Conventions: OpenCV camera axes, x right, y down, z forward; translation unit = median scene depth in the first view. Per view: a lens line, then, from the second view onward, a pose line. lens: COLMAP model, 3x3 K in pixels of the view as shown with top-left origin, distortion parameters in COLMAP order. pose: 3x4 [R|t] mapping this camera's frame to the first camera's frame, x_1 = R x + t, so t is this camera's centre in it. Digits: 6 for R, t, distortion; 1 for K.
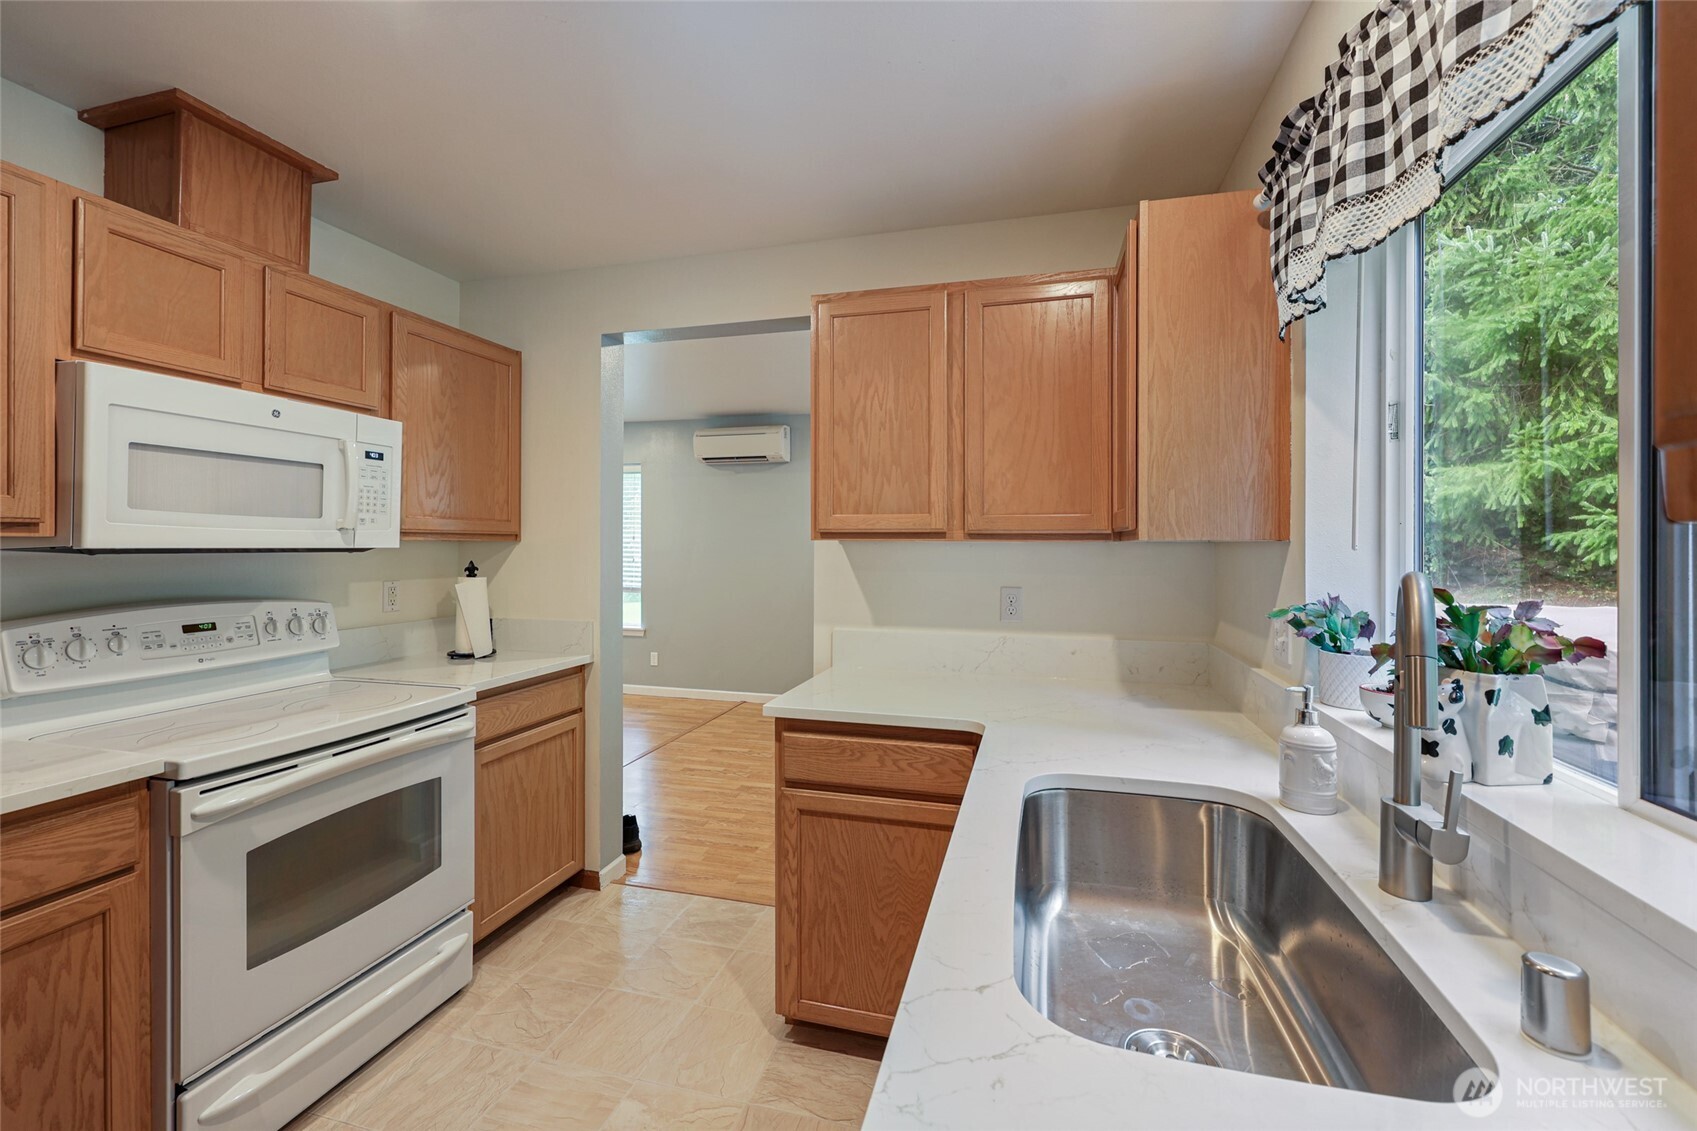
lens RADIAL K [[704.0, 0, 854.7], [0, 704.0, 546.7], [0, 0, 1]] dist [0.000392, 0.000235]
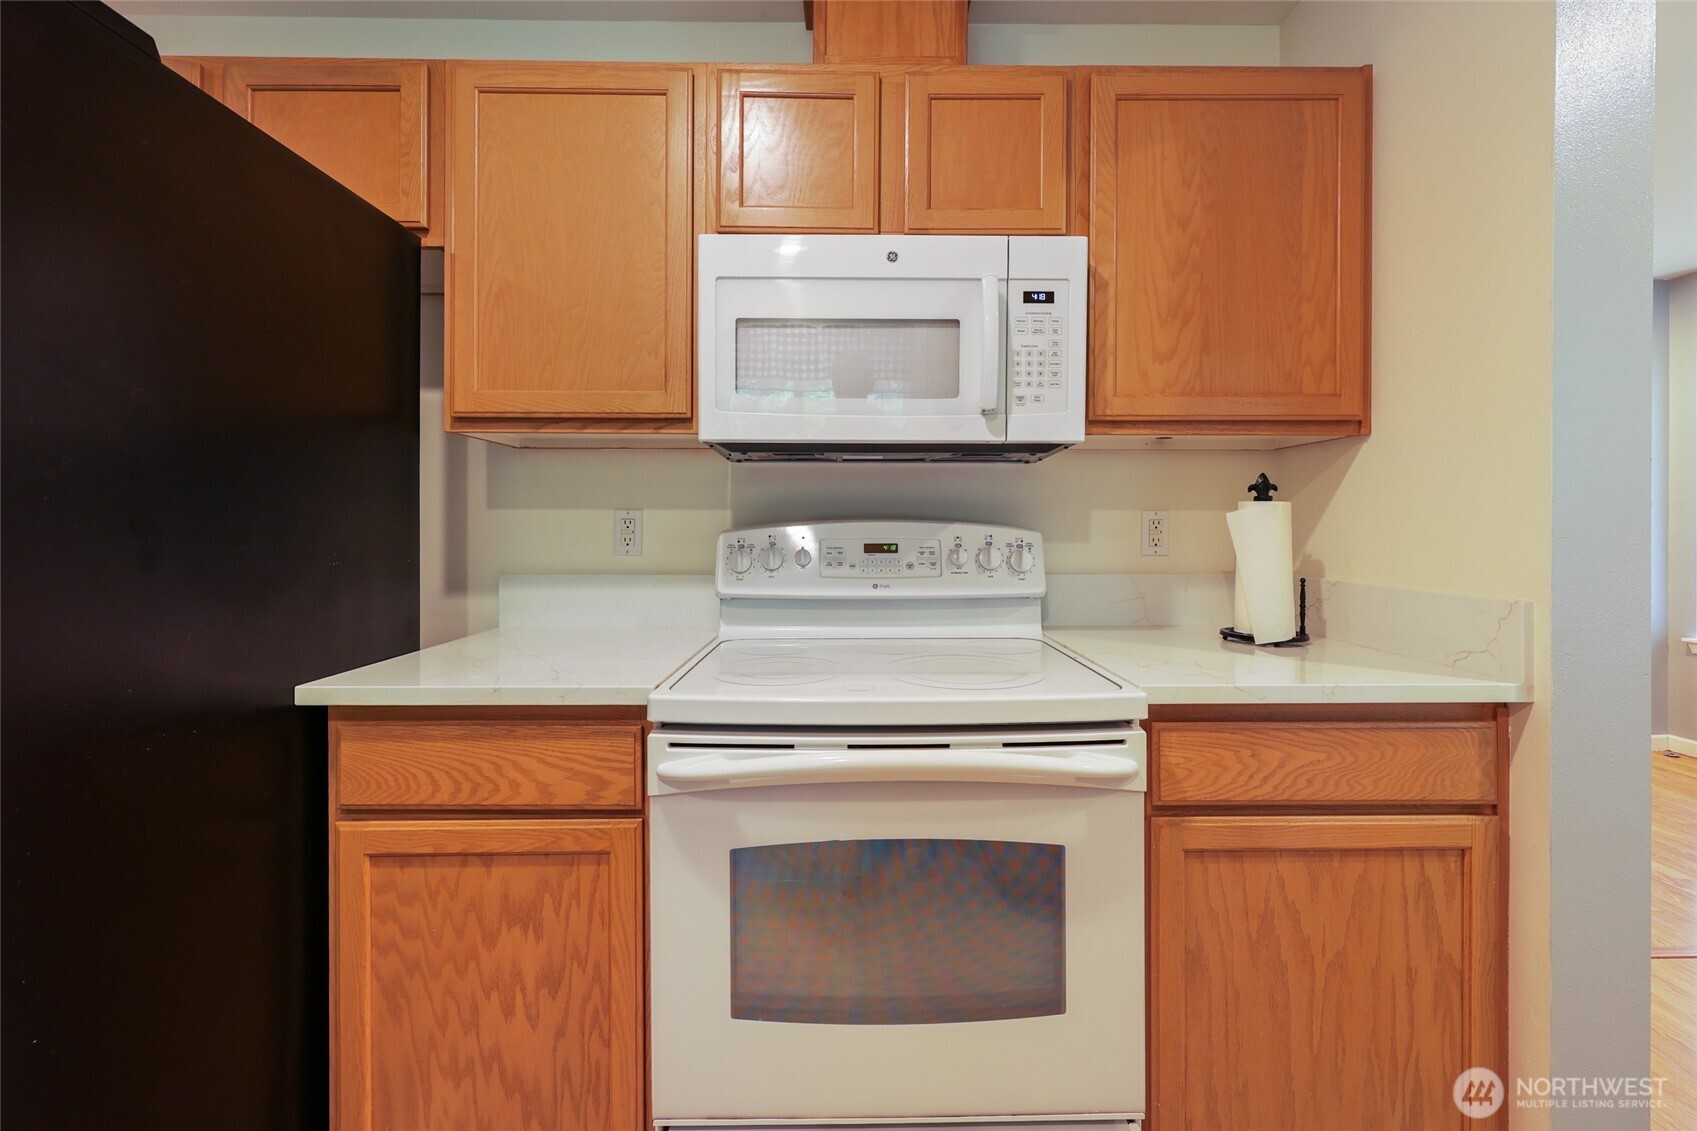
lens RADIAL K [[688.4, 0, 850.2], [0, 688.4, 529.3], [0, 0, 1]] dist [-0.000970, -0.000088]
pose [[0.268557, 0.000751, -0.963264, -0.120675], [-0.001237, 0.999999, 0.000435, 0.080870], [0.963263, 0.001075, 0.268557, 0.652271]]
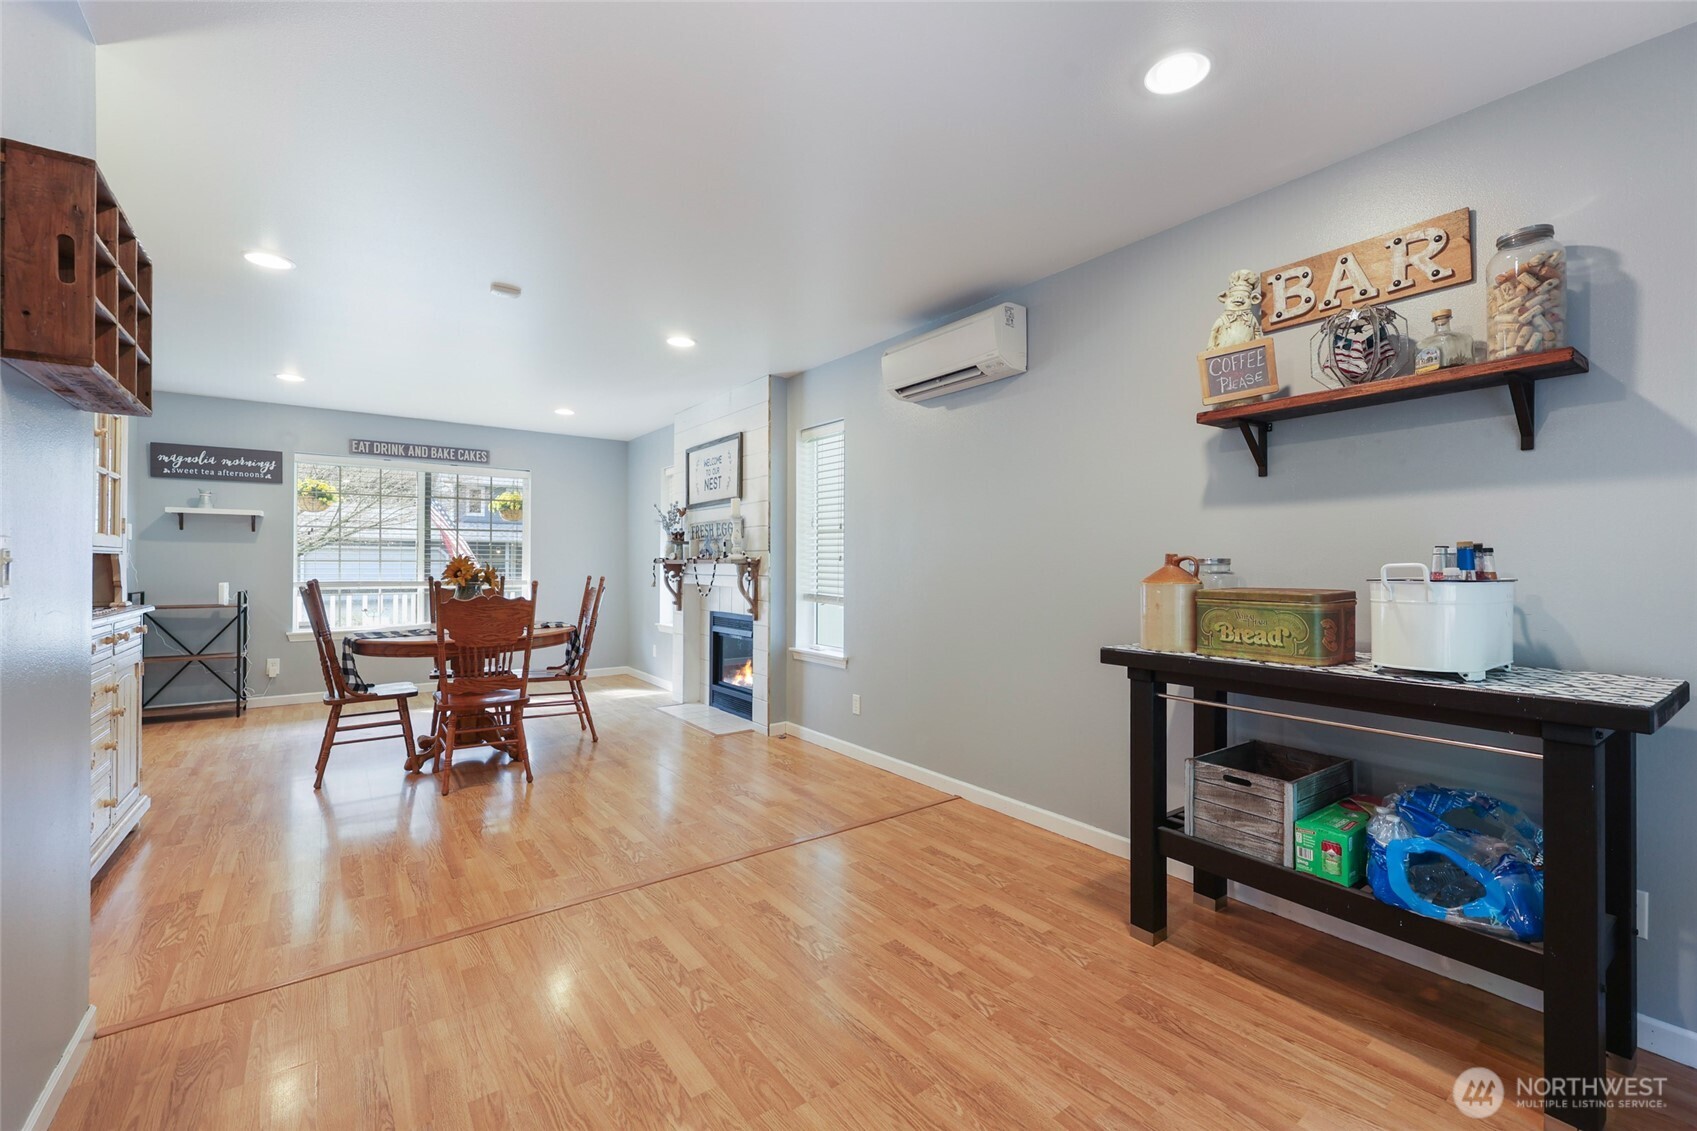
lens RADIAL K [[709.8, 0, 870.0], [0, 709.8, 564.2], [0, 0, 1]] dist [-0.000171, -0.000193]
pose [[0.789444, -0.000897, -0.613822, 0.380429], [-0.003504, 0.999976, -0.005968, 0.083776], [0.613813, 0.006863, 0.789422, 1.295217]]
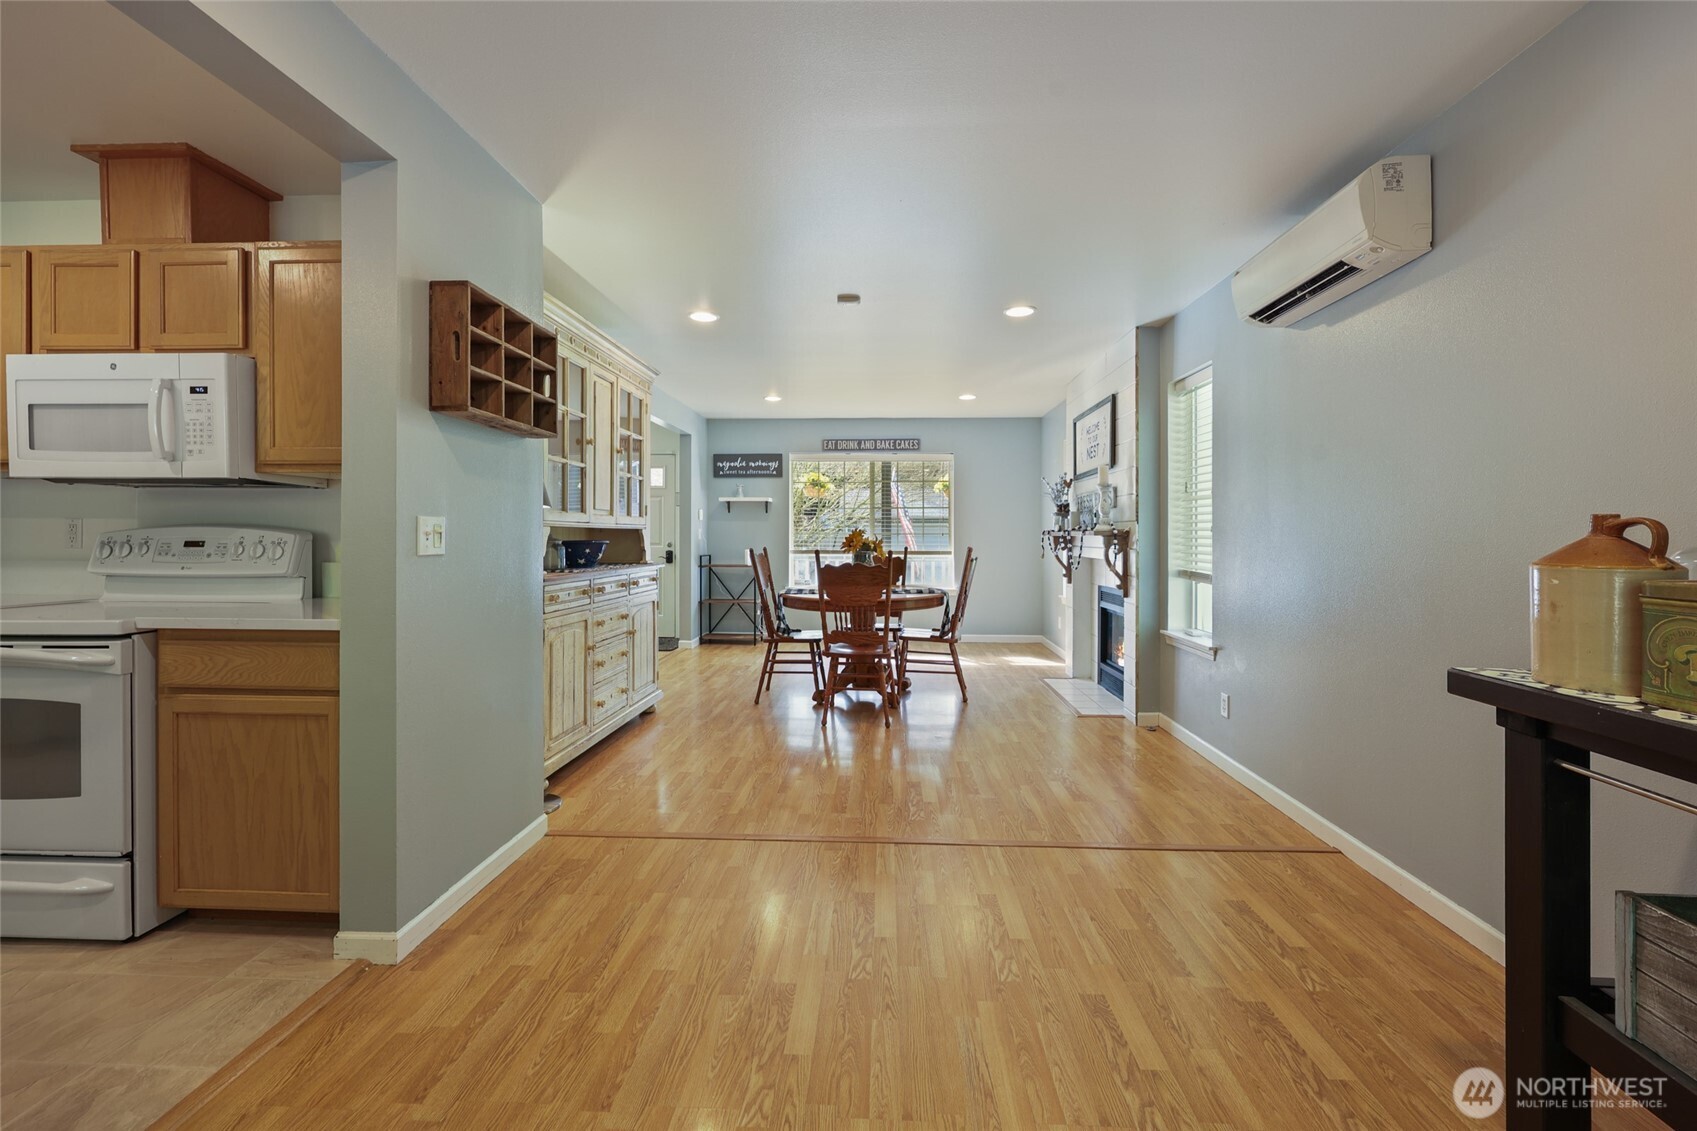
lens RADIAL K [[685.4, 0, 847.9], [0, 685.4, 541.5], [0, 0, 1]] dist [-0.000720, 0.000041]
pose [[0.209144, 0.005407, -0.977870, 0.514275], [-0.007033, 0.999967, 0.004025, 0.085102], [0.977860, 0.006035, 0.209175, 1.701120]]
